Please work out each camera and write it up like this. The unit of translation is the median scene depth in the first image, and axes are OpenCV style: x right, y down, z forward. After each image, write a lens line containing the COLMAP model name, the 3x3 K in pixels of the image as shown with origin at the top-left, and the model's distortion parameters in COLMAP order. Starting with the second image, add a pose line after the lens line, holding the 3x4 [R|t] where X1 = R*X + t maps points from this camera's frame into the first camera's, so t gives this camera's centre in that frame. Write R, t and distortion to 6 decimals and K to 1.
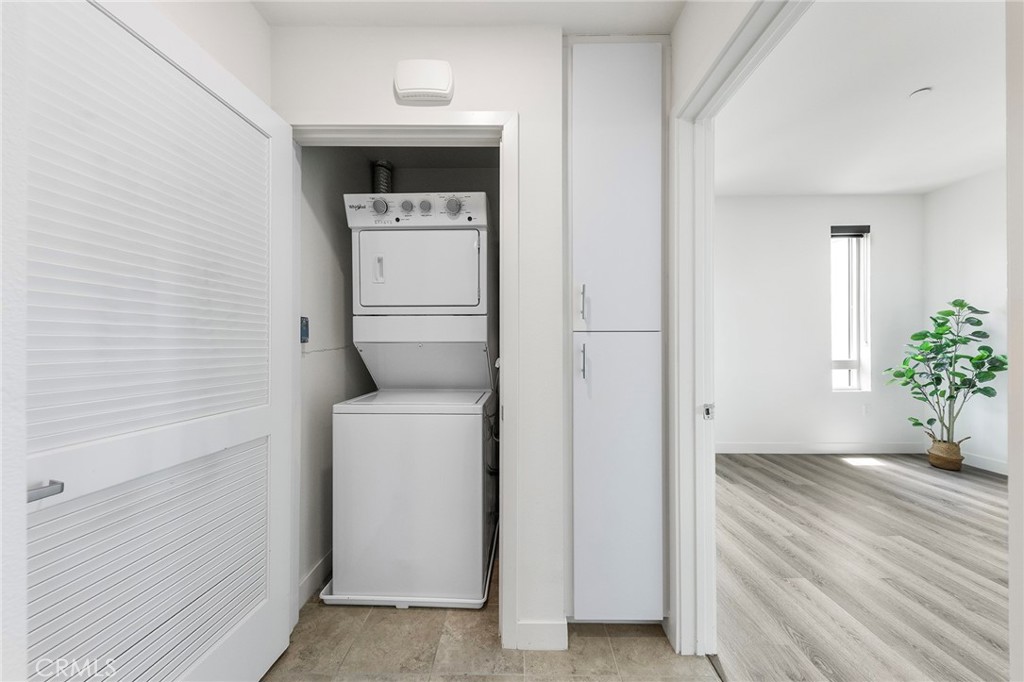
lens RADIAL K [[368.0, 0, 510.4], [0, 368.0, 343.2], [0, 0, 1]] dist [0.011178, -0.002073]
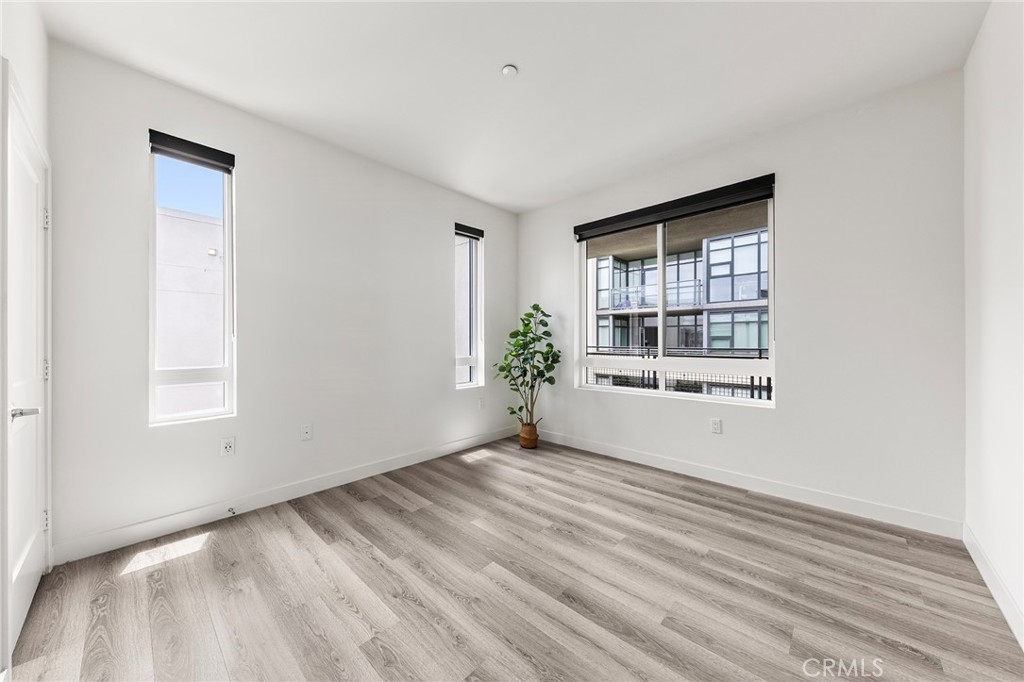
lens RADIAL K [[368.0, 0, 514.7], [0, 368.0, 341.9], [0, 0, 1]] dist [0.011178, -0.002073]
pose [[0.683039, -0.003507, 0.730373, 0.287073], [0.000049, 0.999989, 0.004755, -0.002004], [-0.730382, -0.003212, 0.683032, 0.237033]]
